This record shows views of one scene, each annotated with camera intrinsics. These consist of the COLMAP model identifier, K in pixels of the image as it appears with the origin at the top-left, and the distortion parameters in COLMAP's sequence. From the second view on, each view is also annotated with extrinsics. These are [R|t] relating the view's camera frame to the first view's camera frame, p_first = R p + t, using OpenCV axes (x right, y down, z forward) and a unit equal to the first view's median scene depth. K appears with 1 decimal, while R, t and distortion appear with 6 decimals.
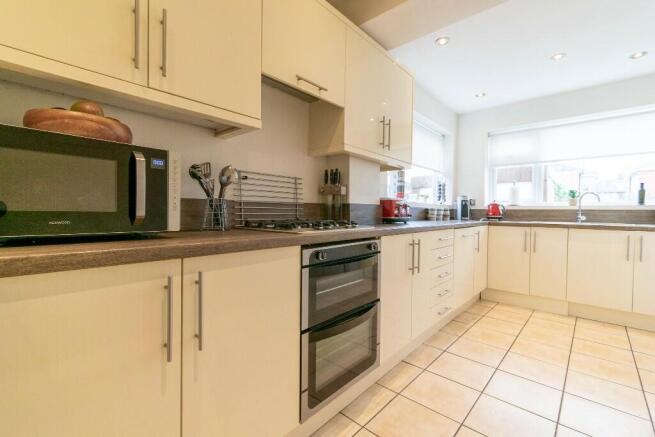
lens RADIAL K [[289.5, 0, 328.1], [0, 289.5, 215.7], [0, 0, 1]] dist [-0.001379, -0.000555]
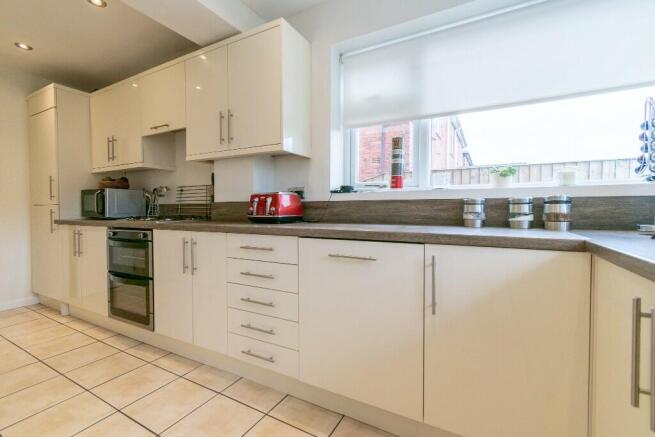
lens RADIAL K [[289.5, 0, 328.1], [0, 289.5, 215.7], [0, 0, 1]] dist [-0.001379, -0.000555]
pose [[0.232433, 0.011725, -0.972542, 1.518222], [-0.010192, 0.999902, 0.009619, -0.006423], [0.972559, 0.007676, 0.232529, 1.393445]]
